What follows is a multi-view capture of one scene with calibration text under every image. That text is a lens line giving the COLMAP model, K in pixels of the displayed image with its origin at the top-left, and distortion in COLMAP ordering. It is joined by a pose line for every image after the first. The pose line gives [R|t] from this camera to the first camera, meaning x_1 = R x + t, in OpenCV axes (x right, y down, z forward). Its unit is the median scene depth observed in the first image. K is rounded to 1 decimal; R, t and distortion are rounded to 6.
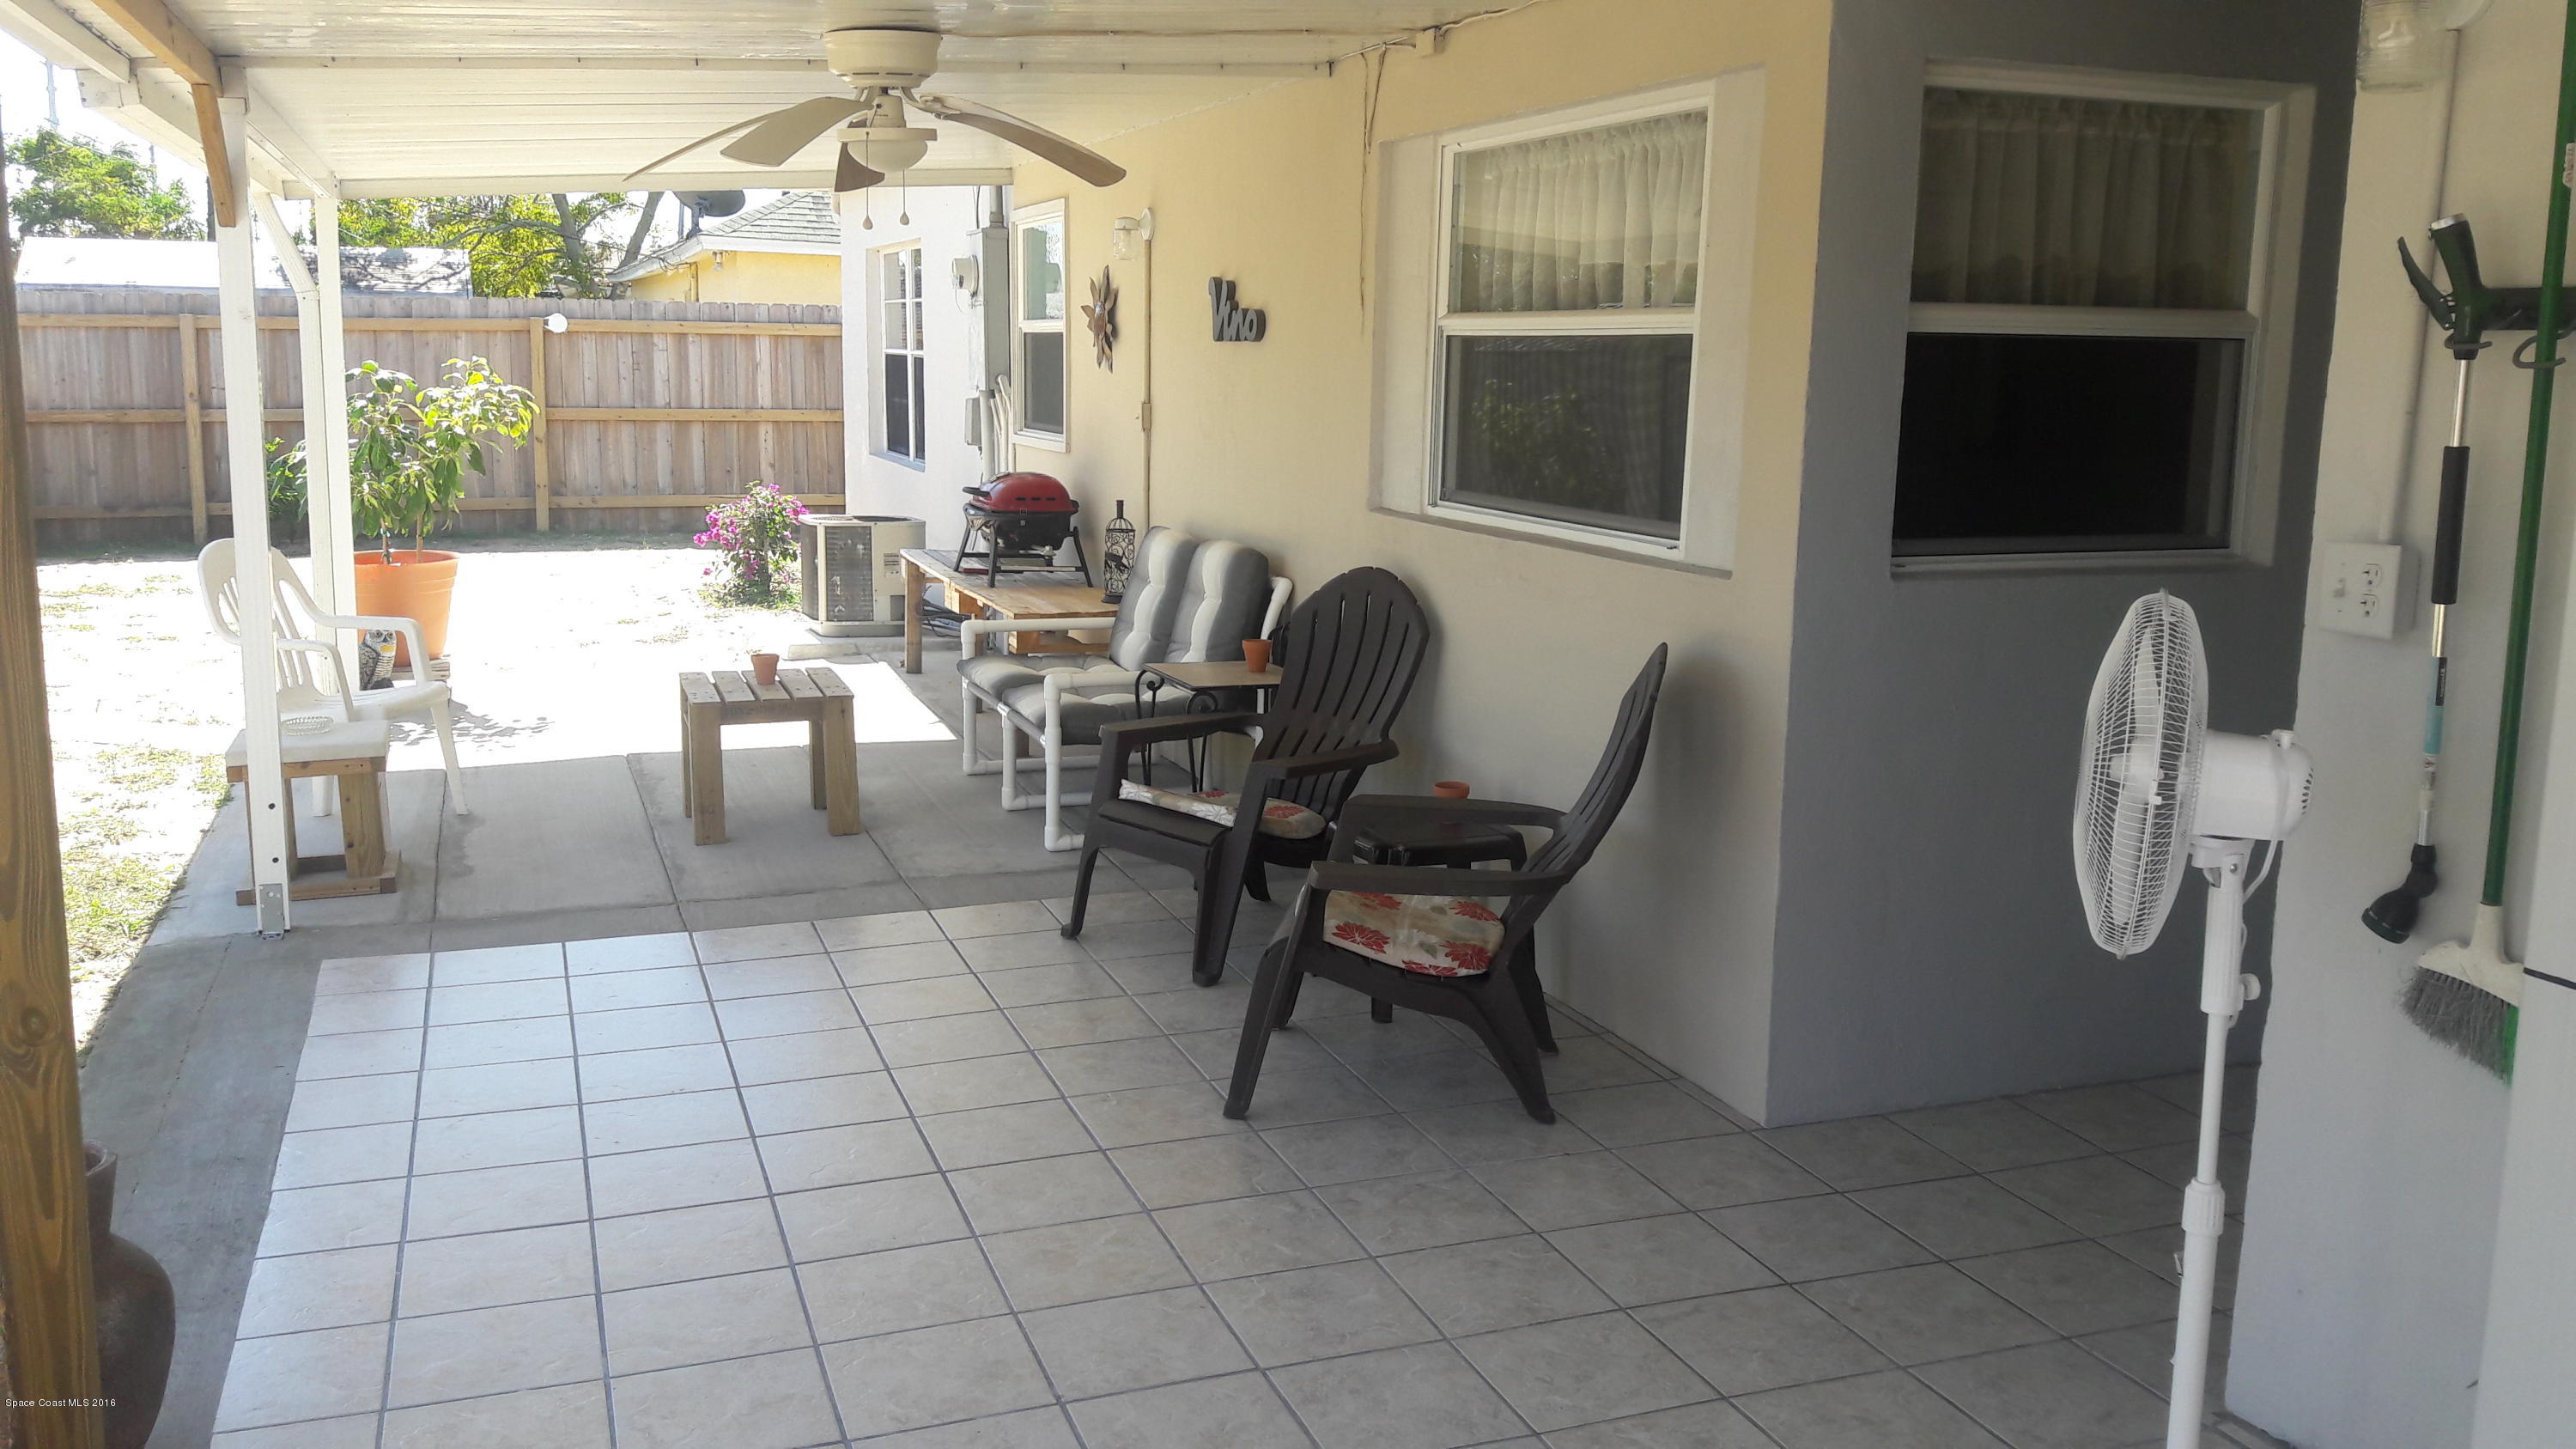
lens RADIAL K [[2147.8, 0, 1288.0], [0, 2147.8, 724.5], [0, 0, 1]] dist [0.010961, -0.000273]
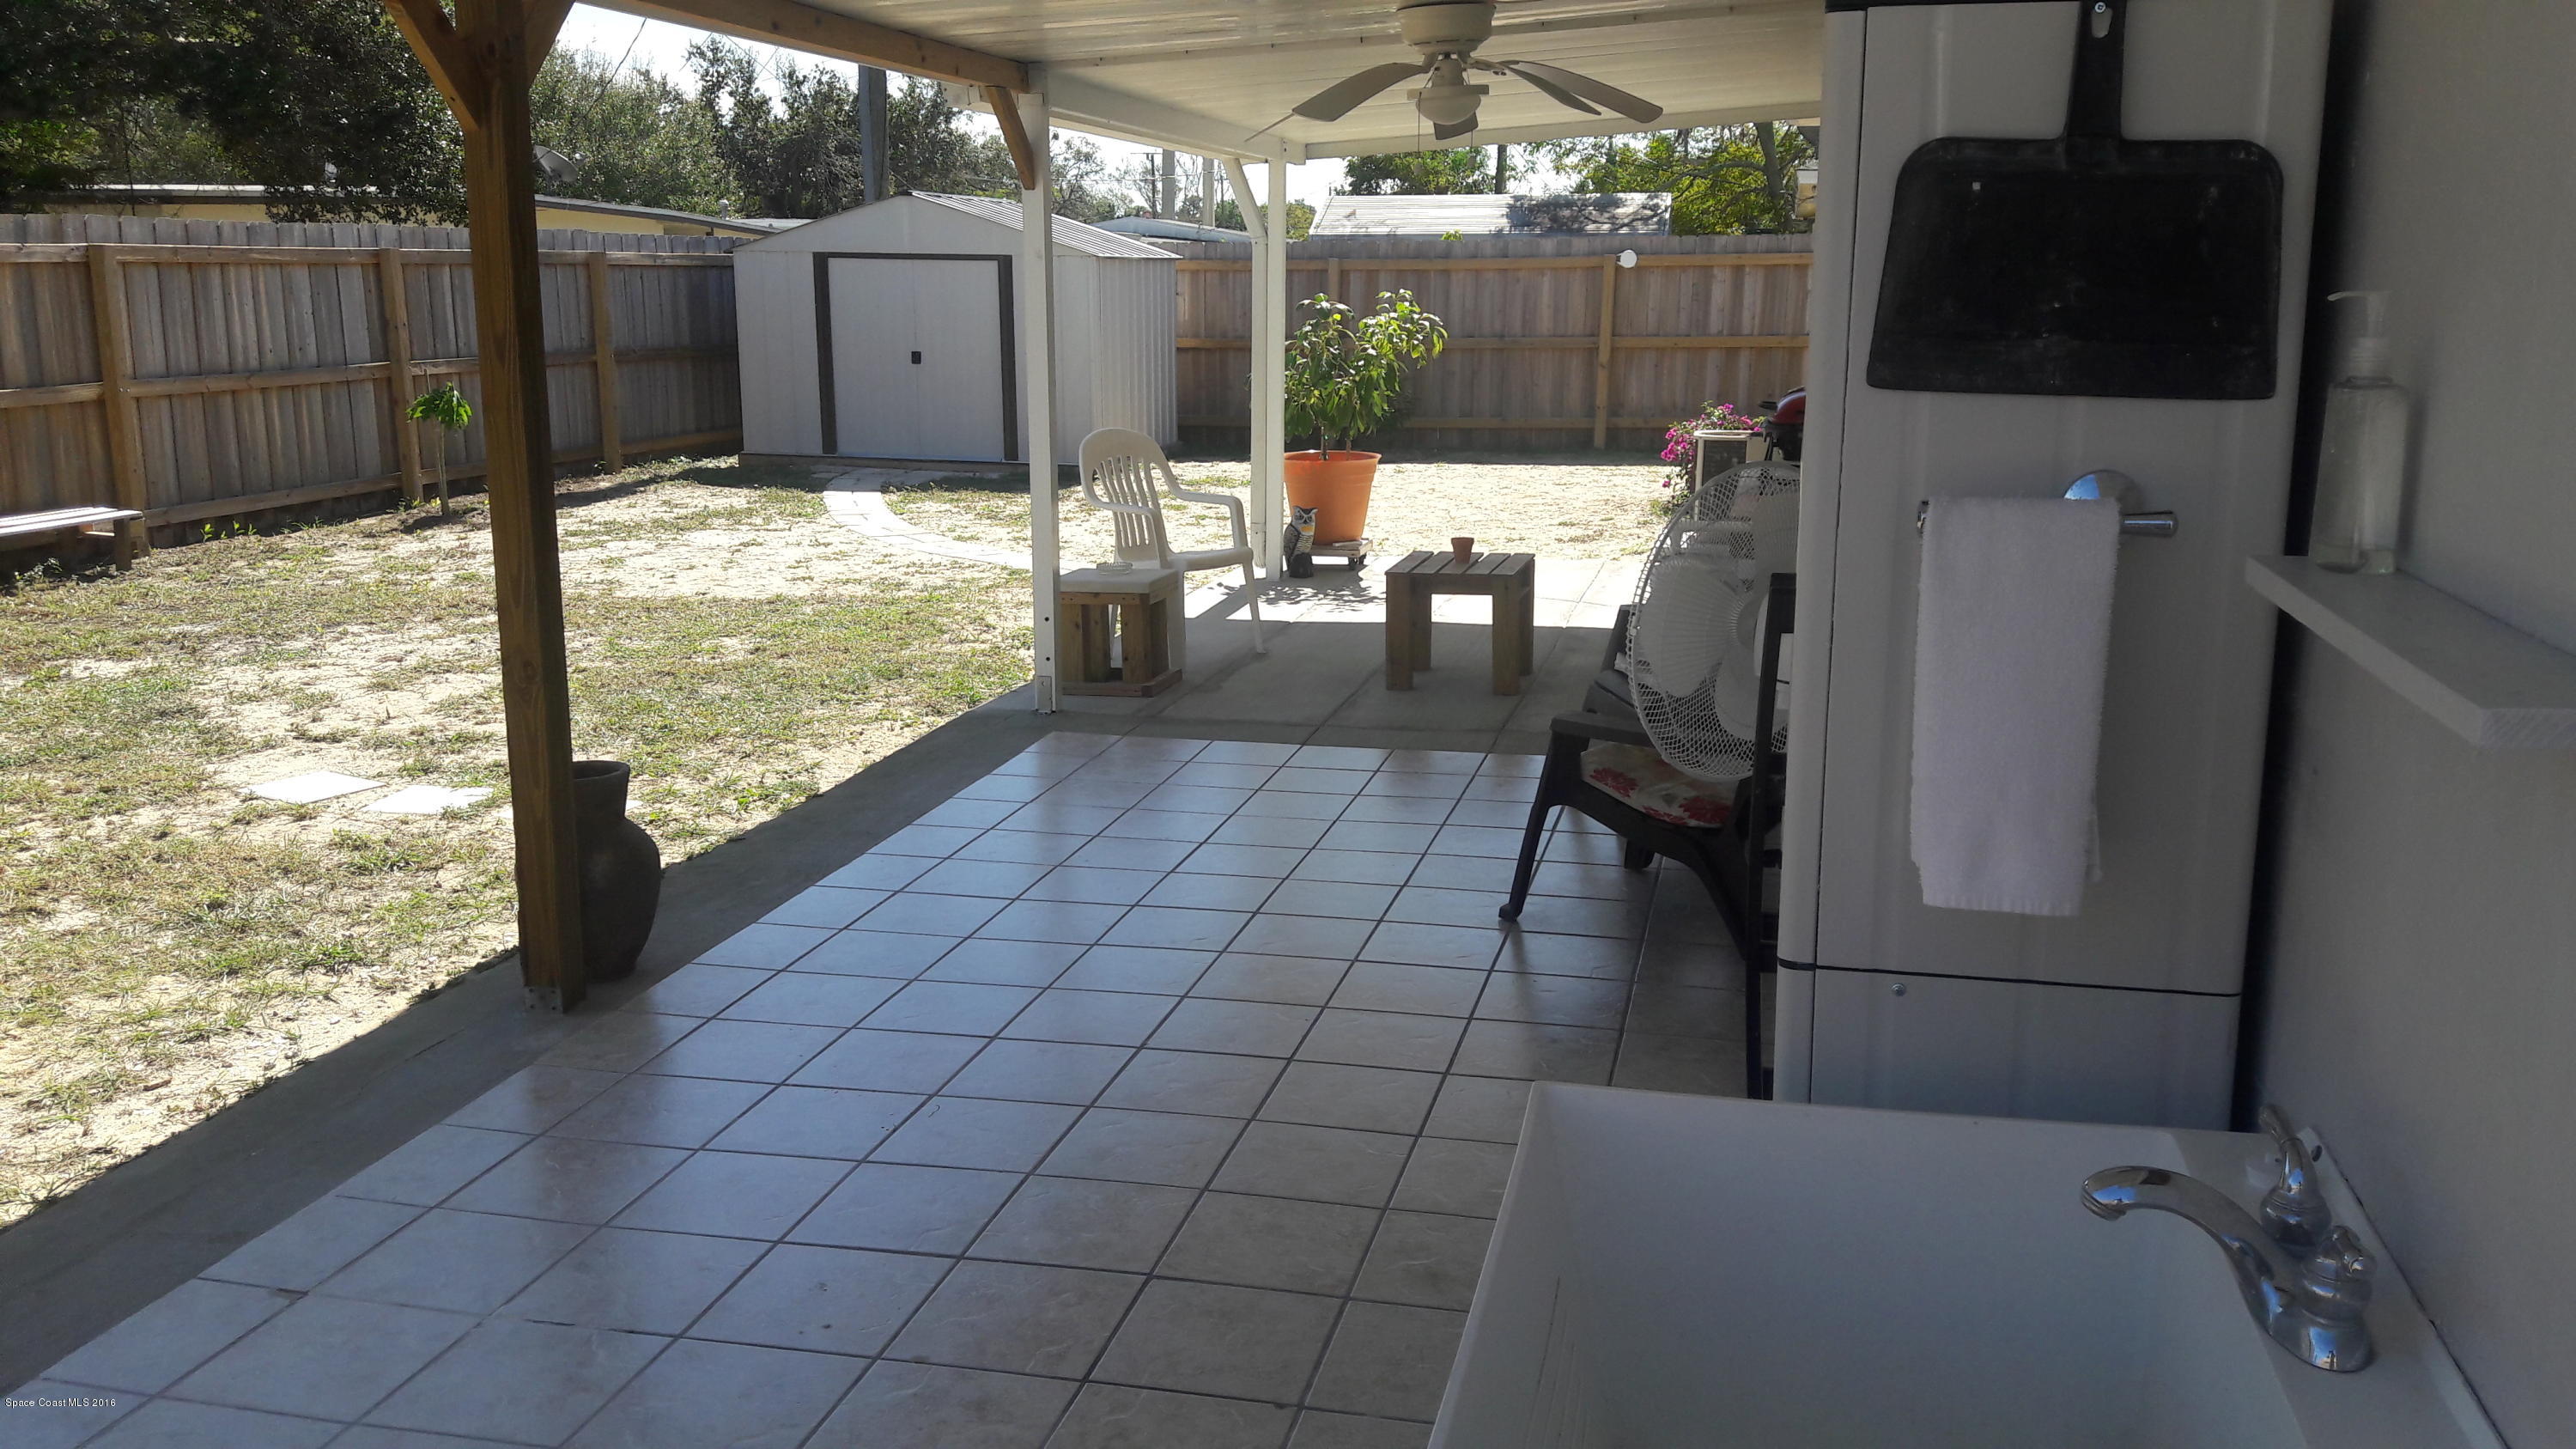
lens RADIAL K [[2108.5, 0, 1287.8], [0, 2108.5, 668.4], [0, 0, 1]] dist [0.224163, -0.000192]
pose [[0.833685, 0.089588, -0.544925, 0.132409], [-0.087098, 0.995734, 0.030451, 0.005013], [0.545329, 0.022075, 0.837932, -0.013554]]
